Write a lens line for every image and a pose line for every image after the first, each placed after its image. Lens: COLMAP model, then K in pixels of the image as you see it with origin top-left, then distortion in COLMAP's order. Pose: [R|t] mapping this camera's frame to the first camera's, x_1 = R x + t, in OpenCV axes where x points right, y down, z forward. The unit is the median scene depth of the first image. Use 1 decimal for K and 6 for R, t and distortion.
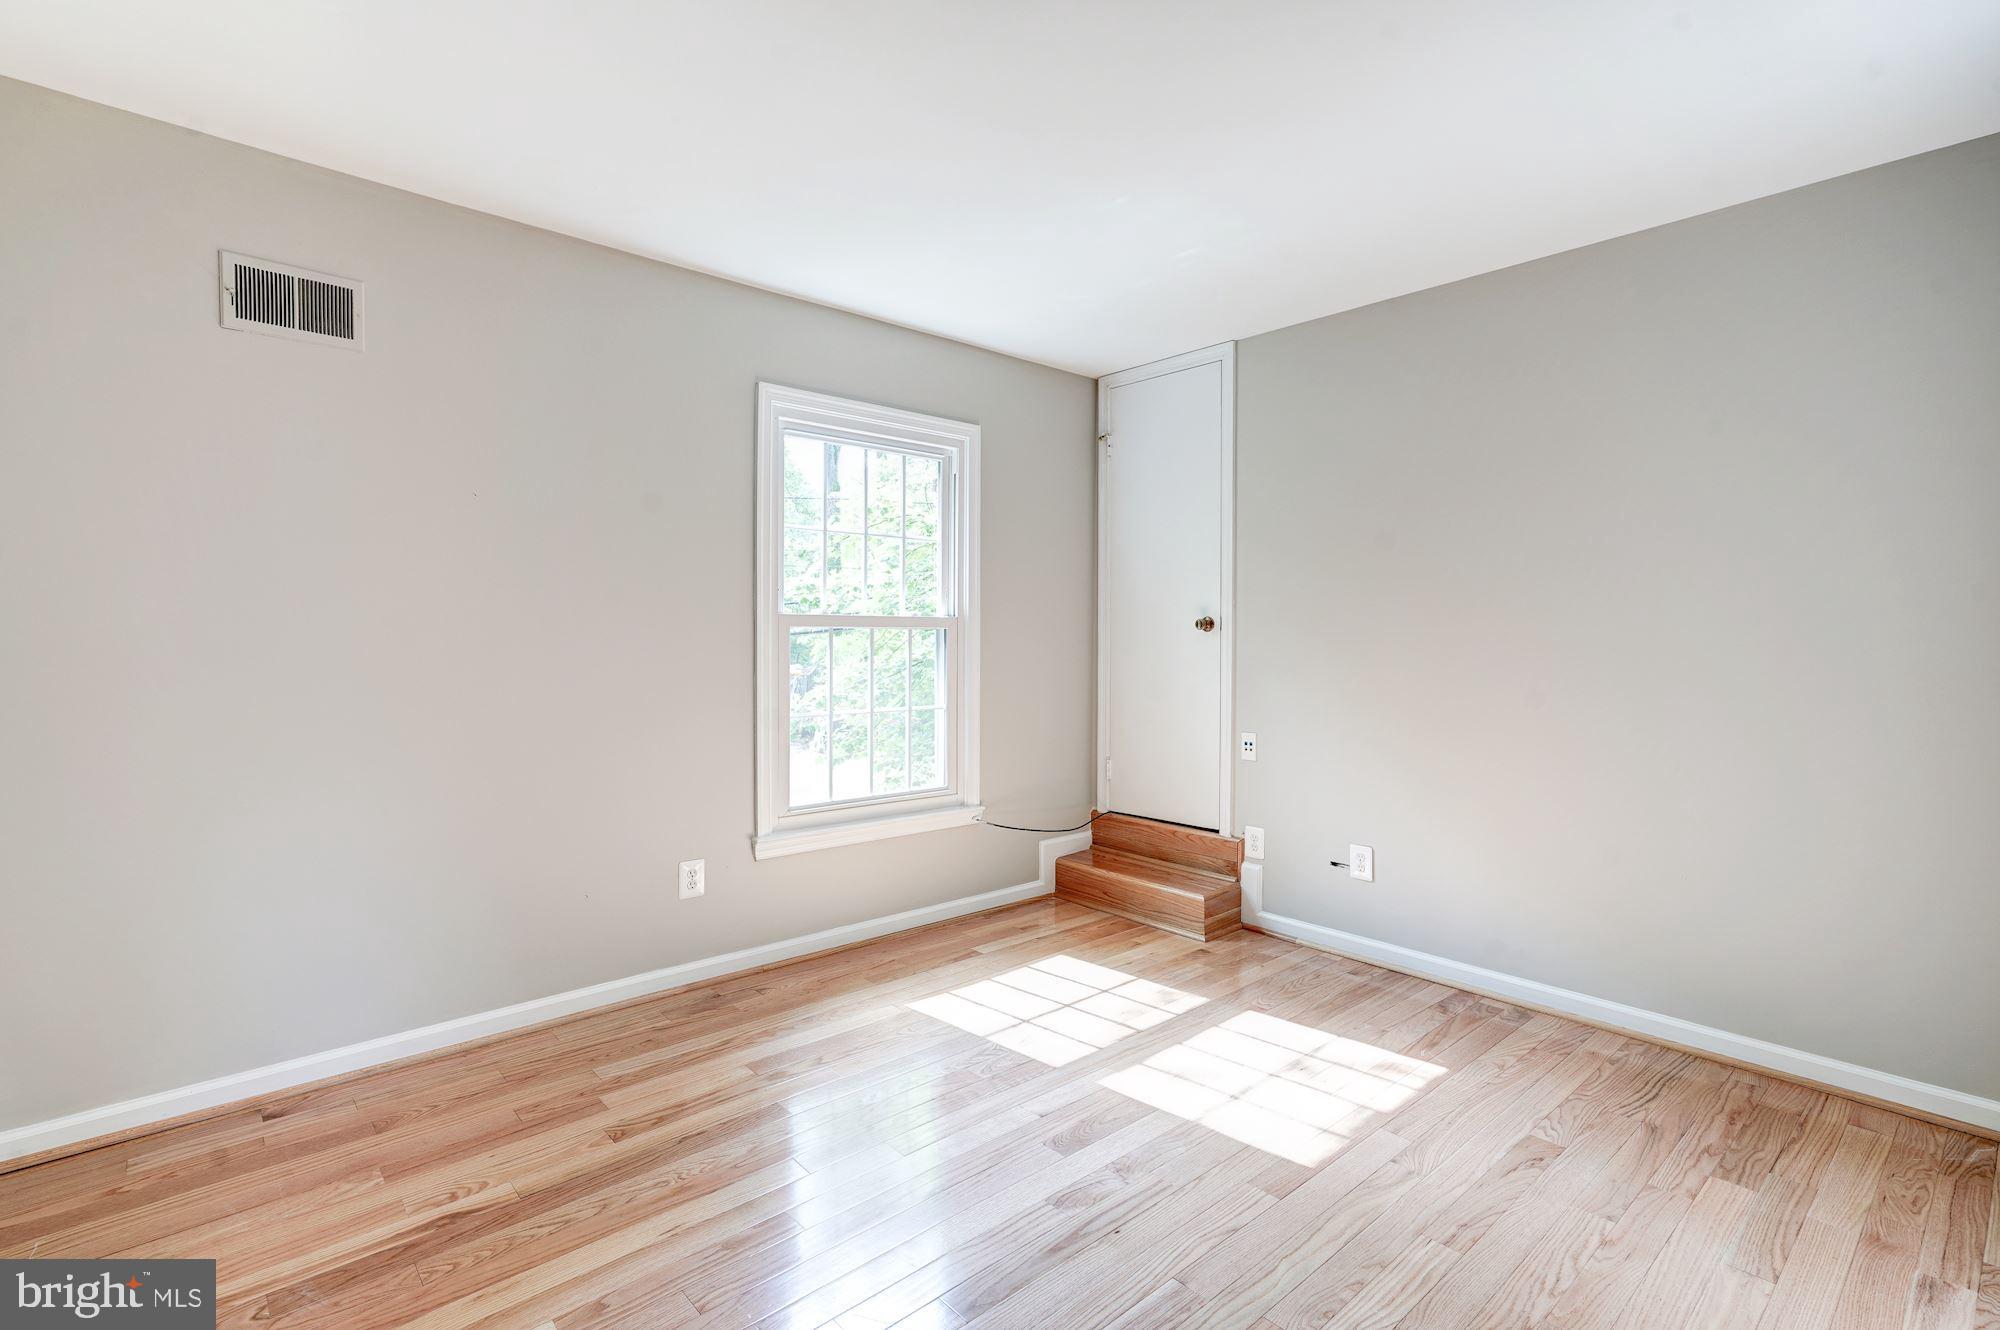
lens RADIAL K [[919.0, 0, 993.3], [0, 919.0, 657.7], [0, 0, 1]] dist [0.002160, 0.000242]
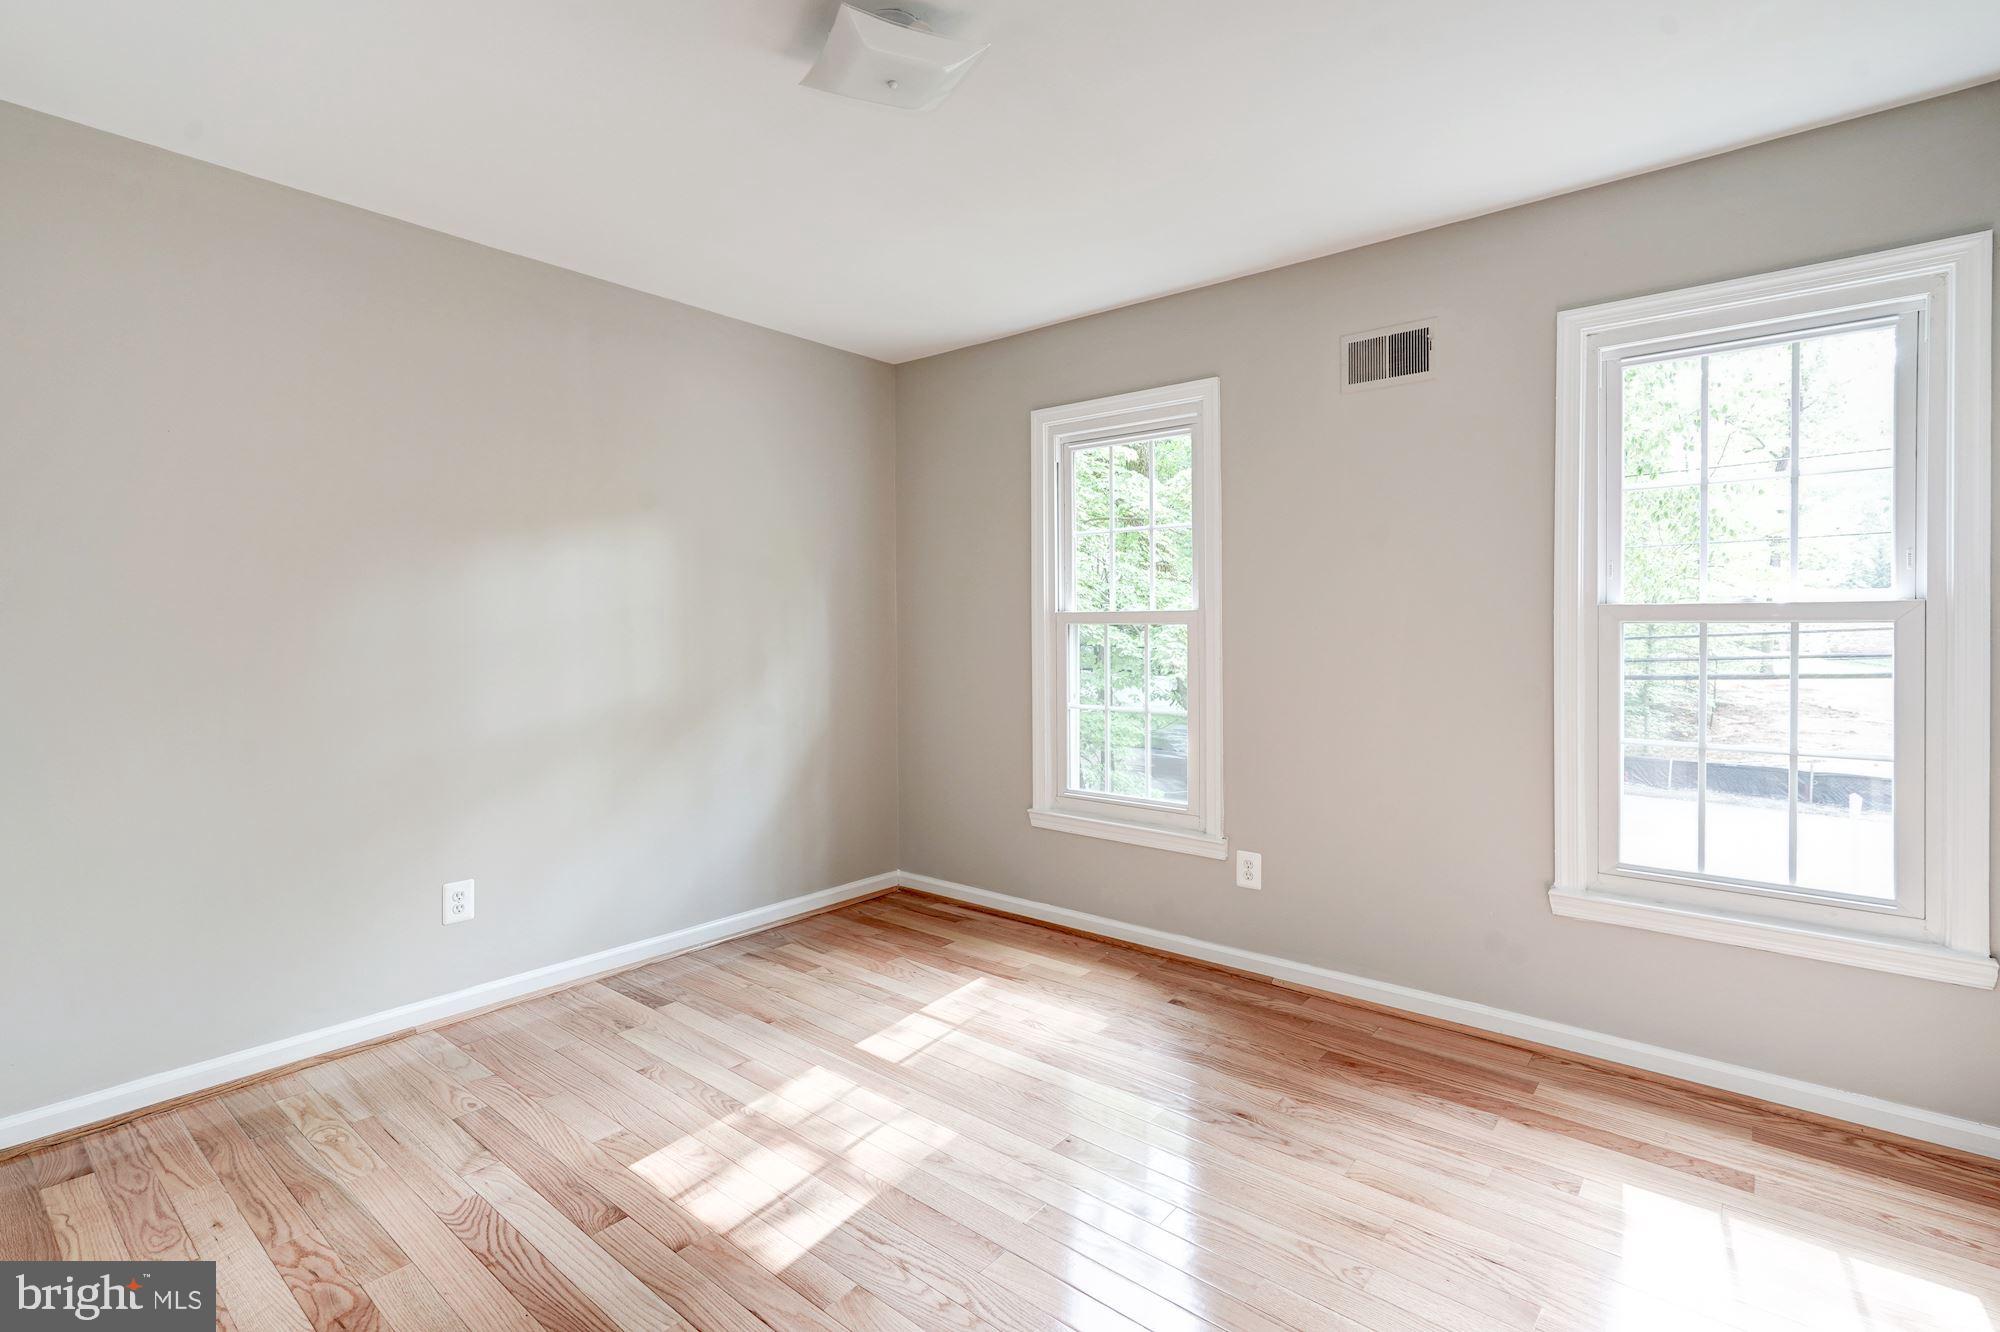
lens RADIAL K [[919.0, 0, 994.9], [0, 919.0, 655.9], [0, 0, 1]] dist [0.002160, 0.000242]
pose [[0.155137, 0.024436, -0.987591, 0.434151], [-0.024265, 0.999487, 0.020919, -0.009189], [0.987595, 0.020718, 0.155650, 0.376302]]
